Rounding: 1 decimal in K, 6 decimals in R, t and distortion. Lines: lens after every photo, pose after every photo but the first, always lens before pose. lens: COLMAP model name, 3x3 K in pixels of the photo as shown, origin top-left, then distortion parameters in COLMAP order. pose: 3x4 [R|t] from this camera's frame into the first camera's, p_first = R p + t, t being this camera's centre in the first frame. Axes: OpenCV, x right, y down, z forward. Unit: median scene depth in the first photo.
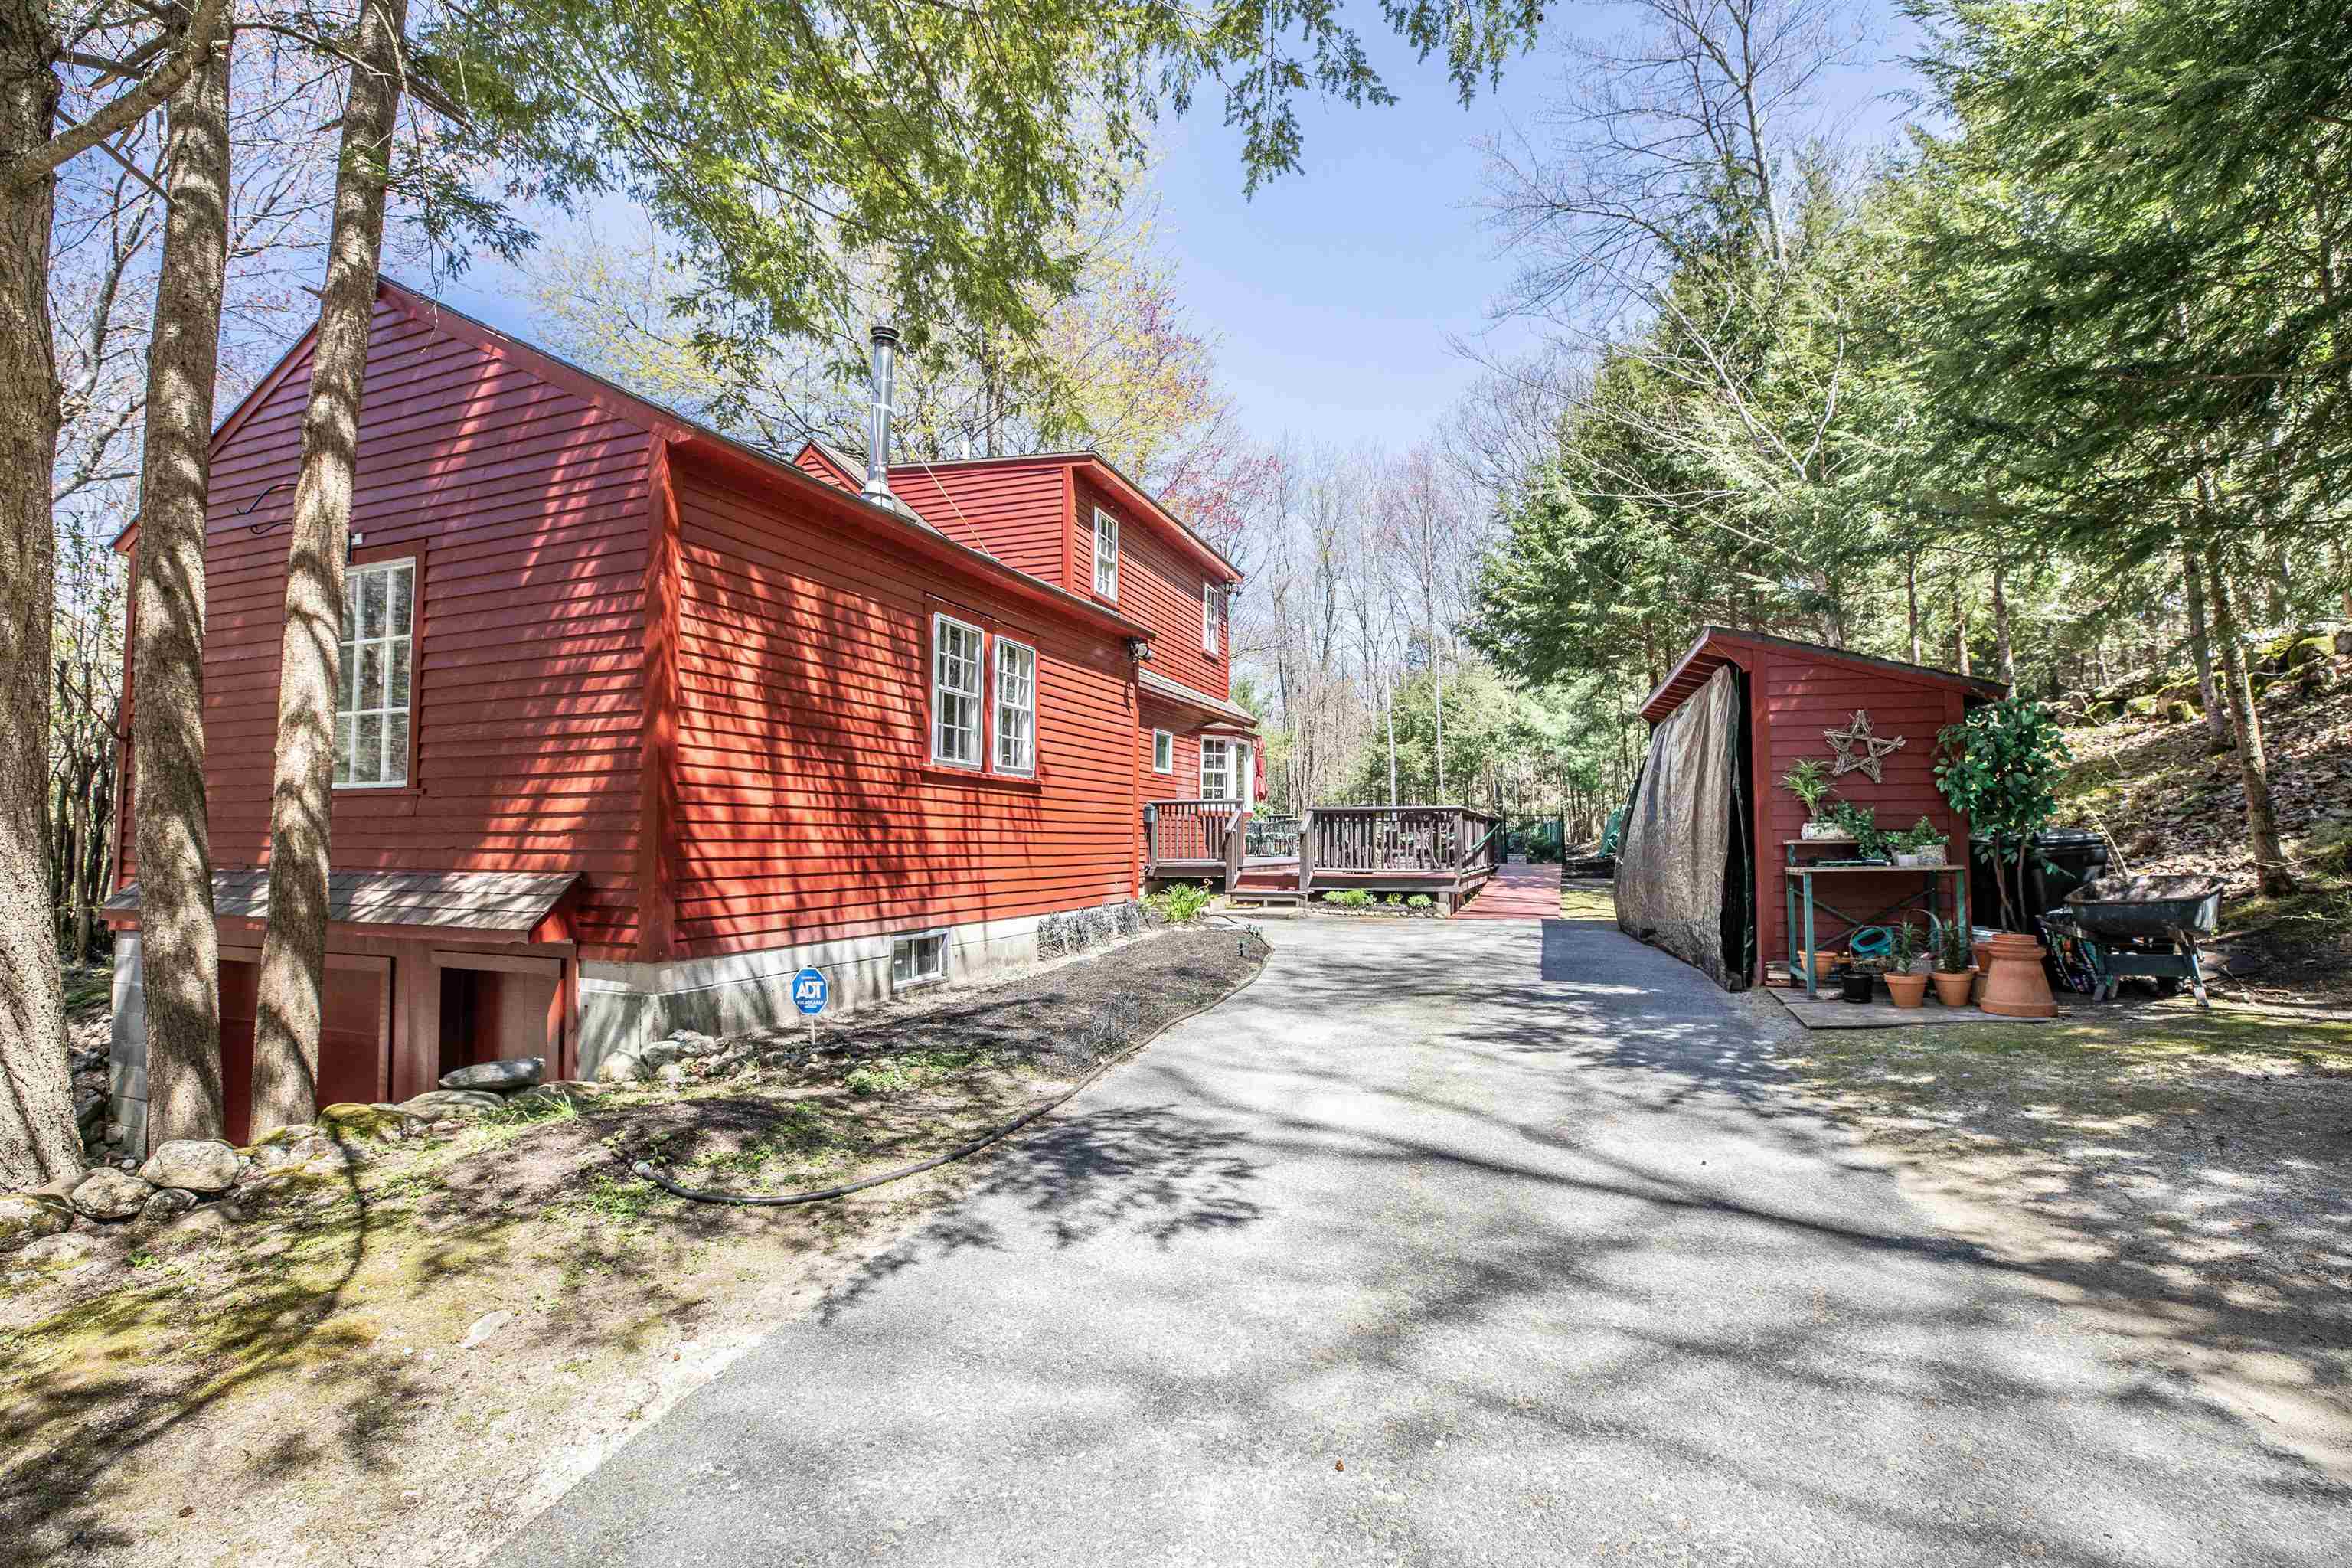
lens RADIAL K [[1061.0, 0, 1176.0], [0, 1061.0, 784.0], [0, 0, 1]] dist [0.001501, 0.001410]
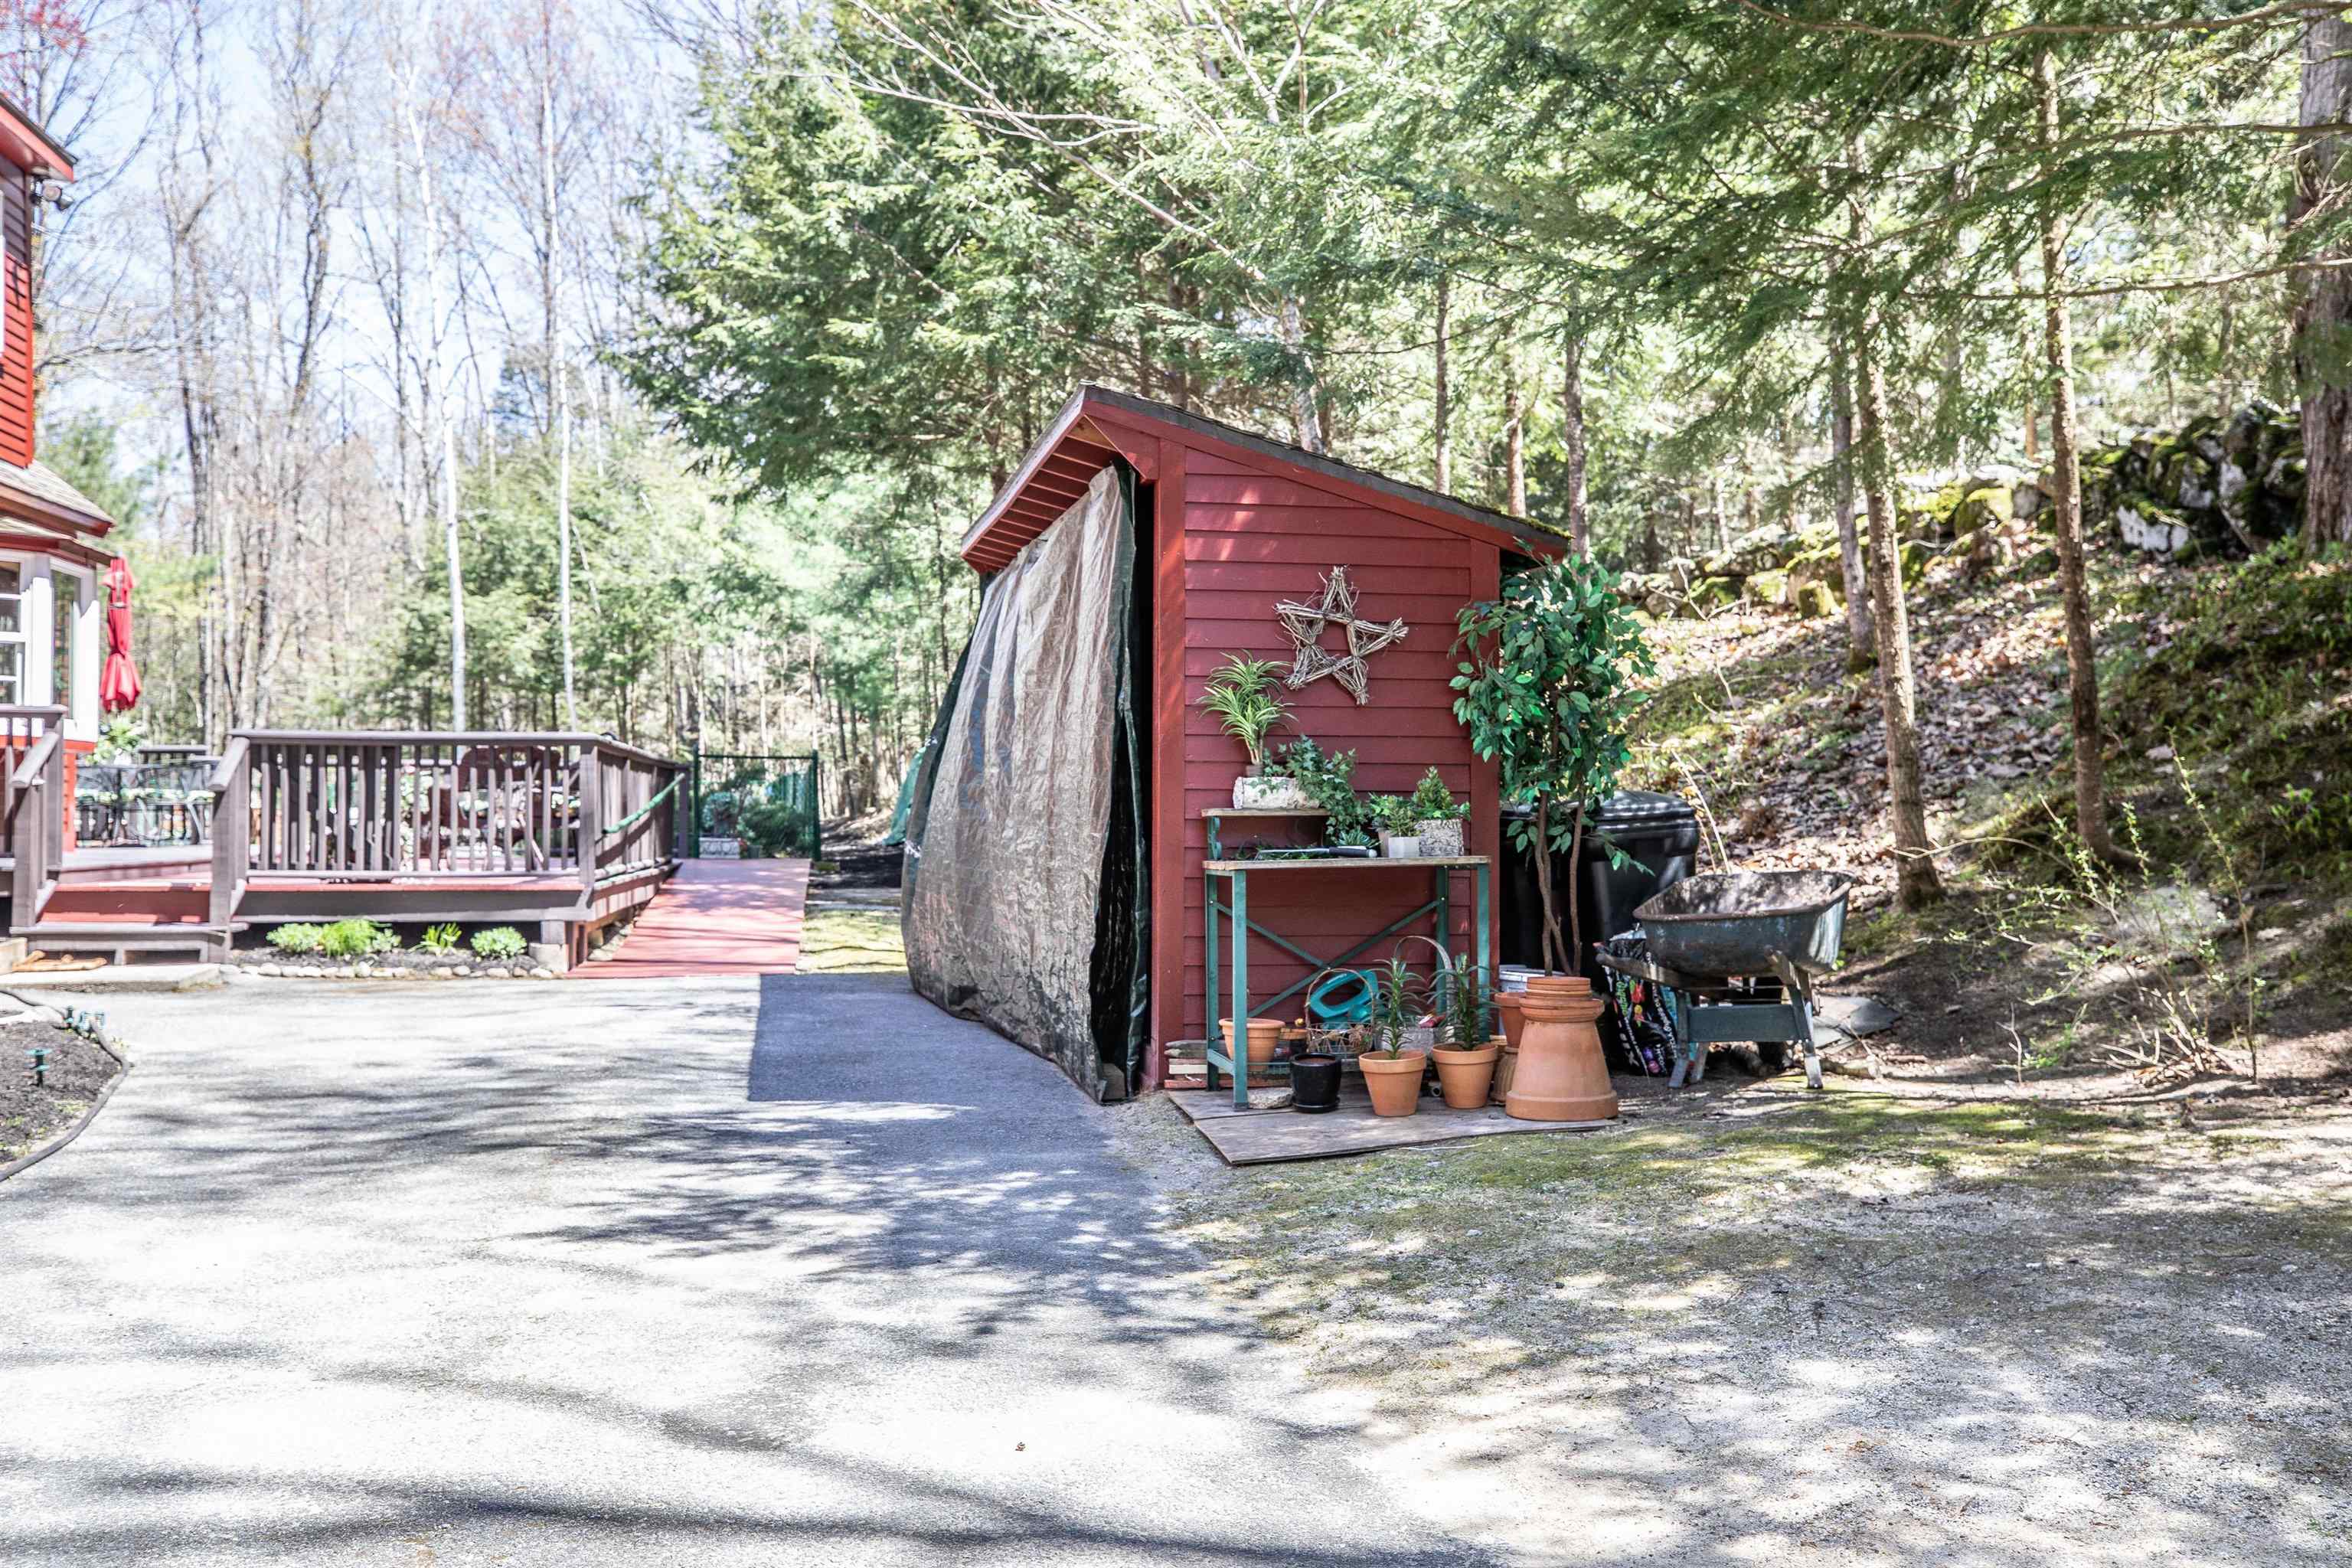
lens RADIAL K [[2171.0, 0, 1177.7], [0, 2171.0, 785.7], [0, 0, 1]] dist [0.065163, 0.005945]
pose [[0.905127, 0.010308, 0.425016, 0.099934], [-0.024818, 0.999282, 0.028617, 0.010337], [-0.424416, -0.036450, 0.904734, 0.036900]]
